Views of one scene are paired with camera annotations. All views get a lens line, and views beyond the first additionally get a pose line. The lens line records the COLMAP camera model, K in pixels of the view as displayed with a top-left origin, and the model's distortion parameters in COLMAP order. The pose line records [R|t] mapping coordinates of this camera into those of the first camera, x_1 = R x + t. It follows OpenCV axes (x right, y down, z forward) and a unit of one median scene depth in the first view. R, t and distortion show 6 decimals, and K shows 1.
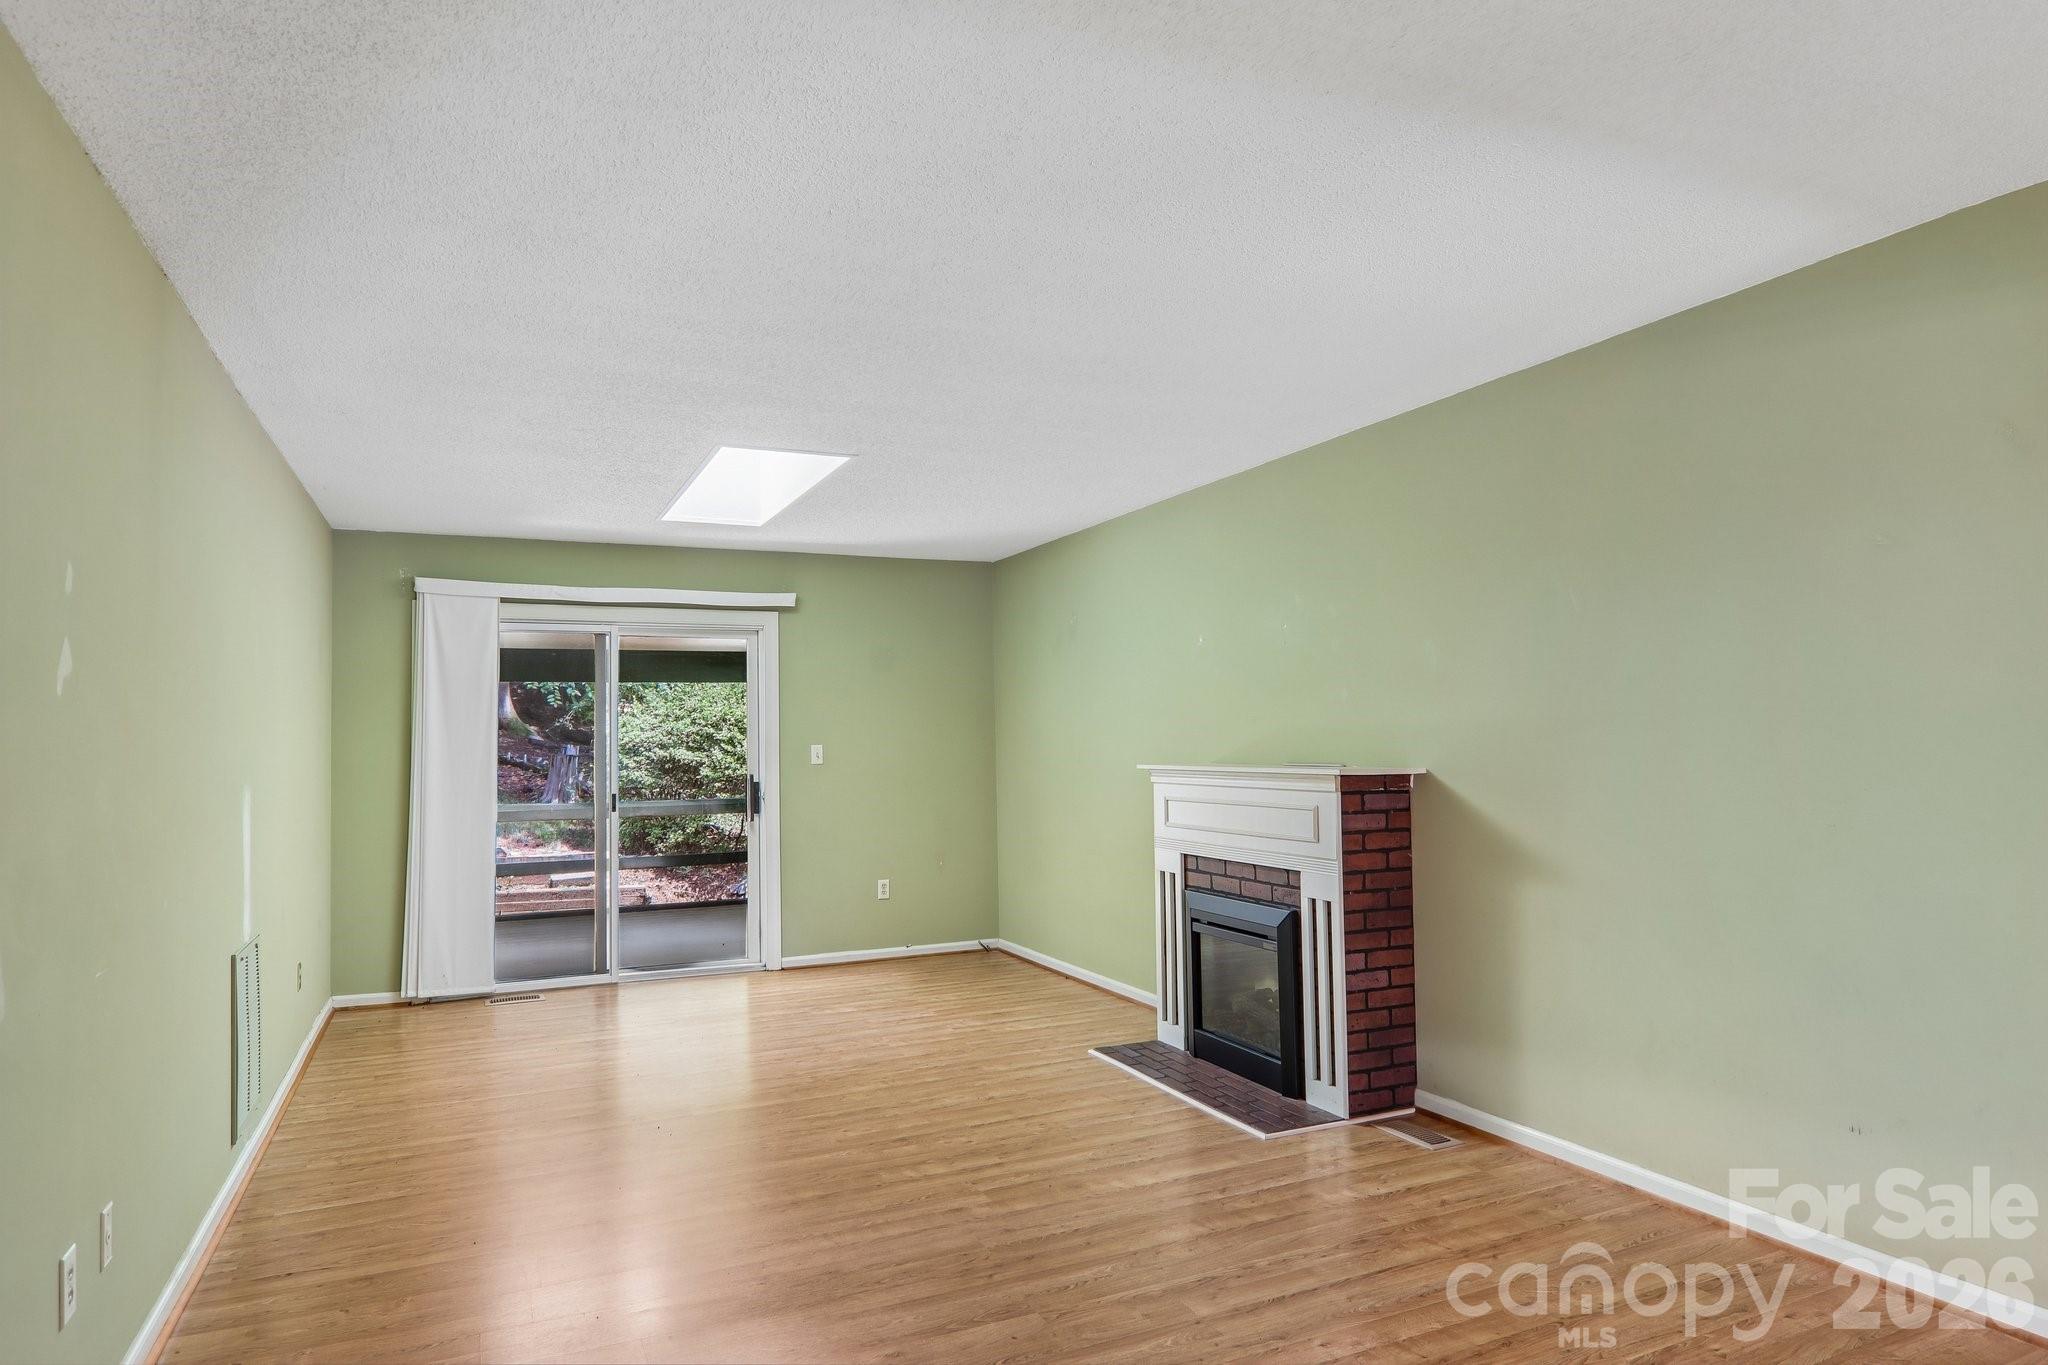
lens RADIAL K [[1207.3, 0, 1025.4], [0, 1207.3, 705.0], [0, 0, 1]] dist [0.005500, -0.021316]
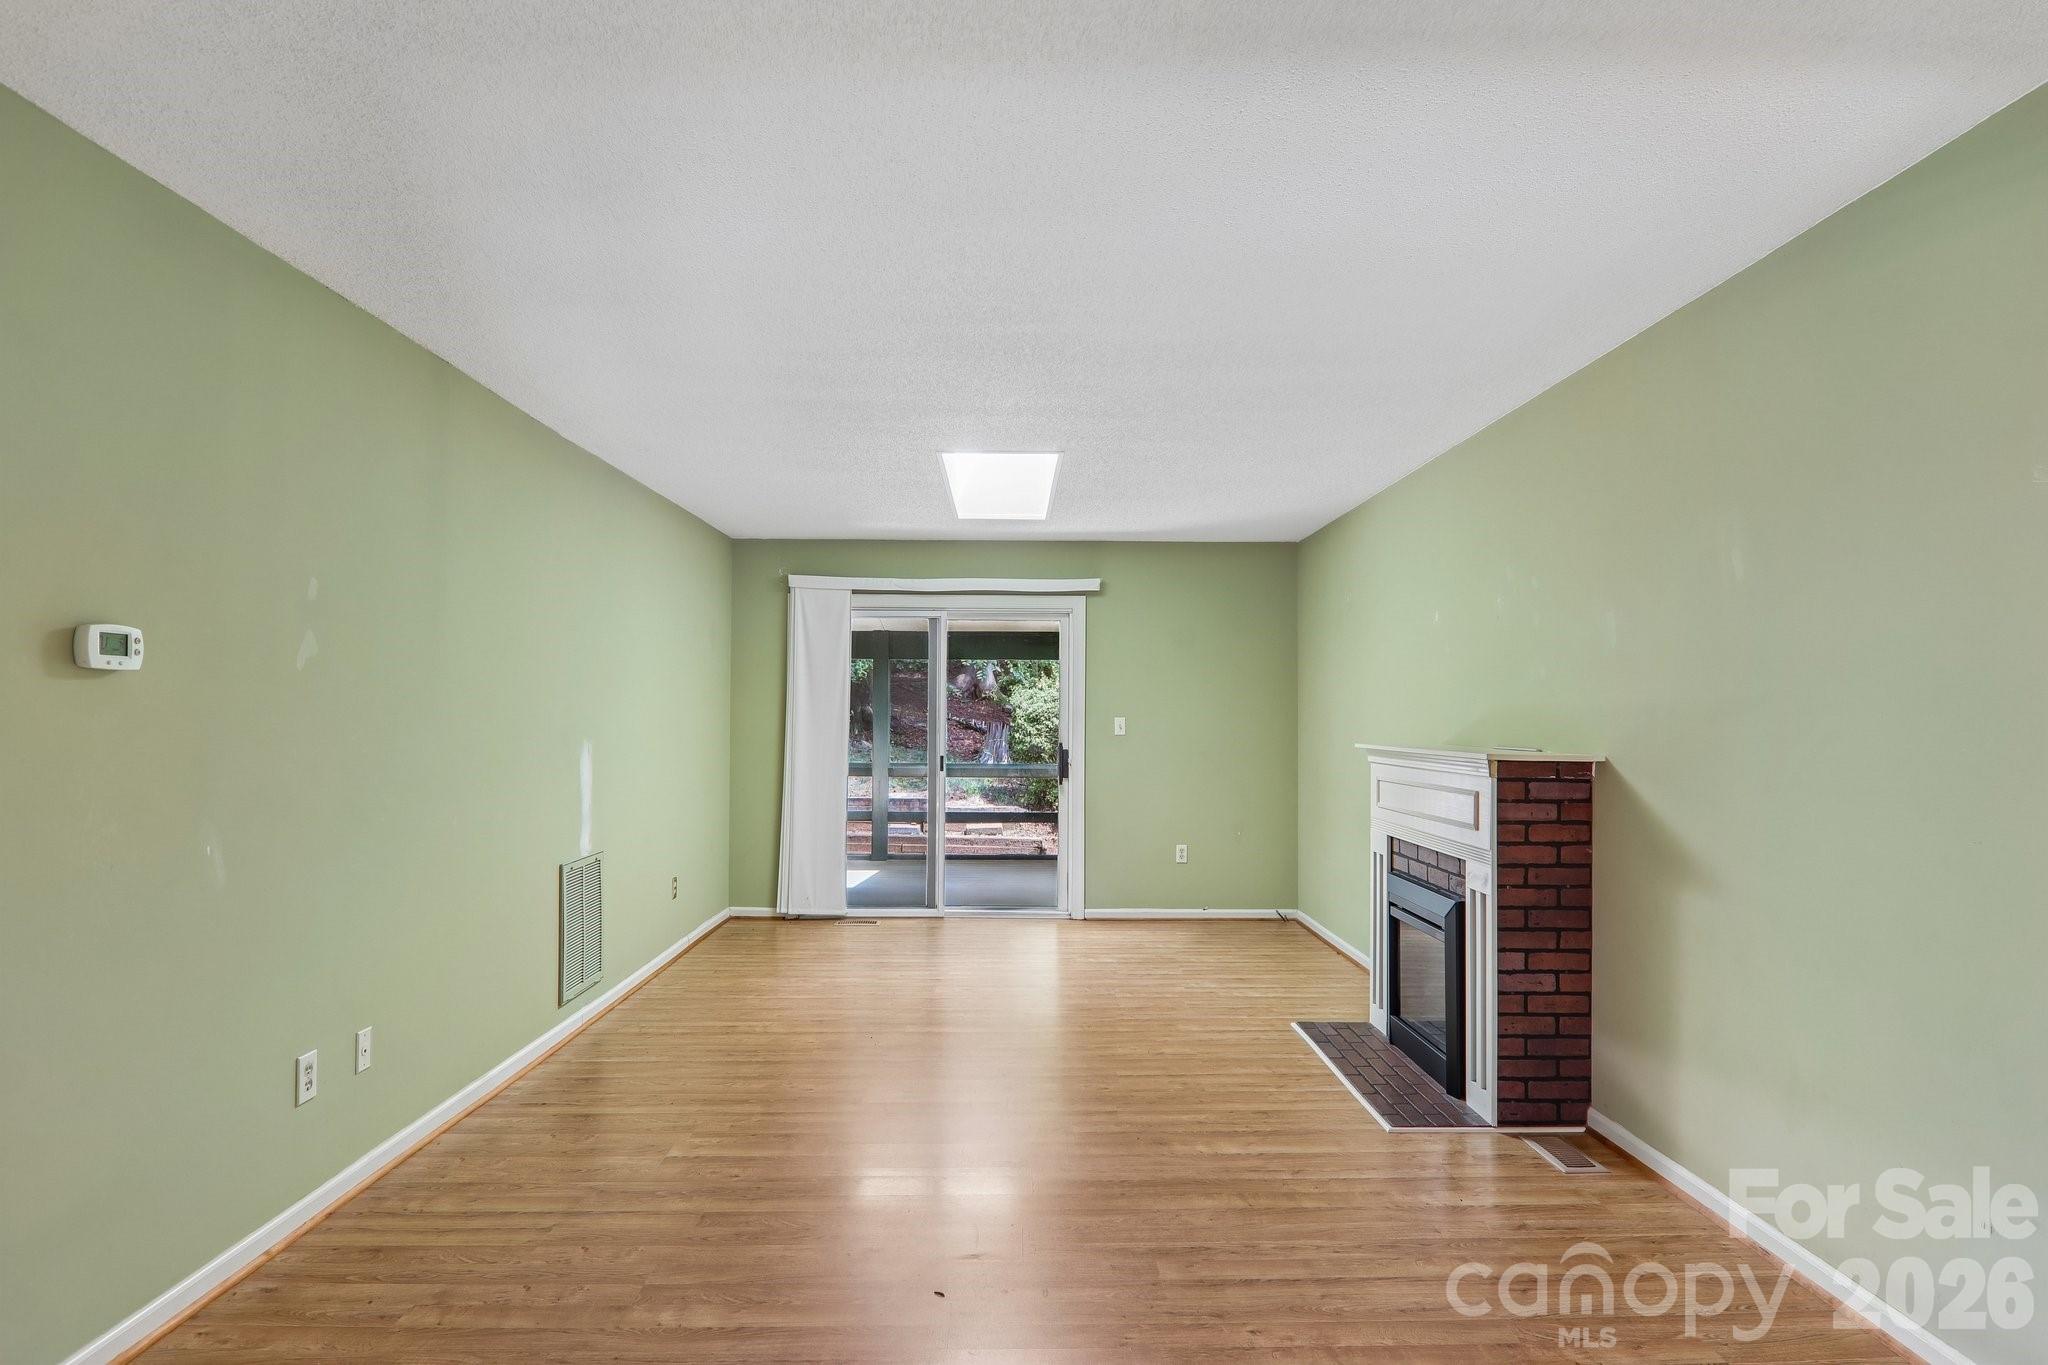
lens RADIAL K [[1131.8, 0, 1024.6], [0, 1131.8, 704.3], [0, 0, 1]] dist [0.001433, -0.017852]
pose [[0.914658, 0.015853, -0.403918, 0.245035], [-0.007388, 0.999719, 0.022508, -0.001775], [0.404161, -0.017603, 0.914518, 0.048234]]
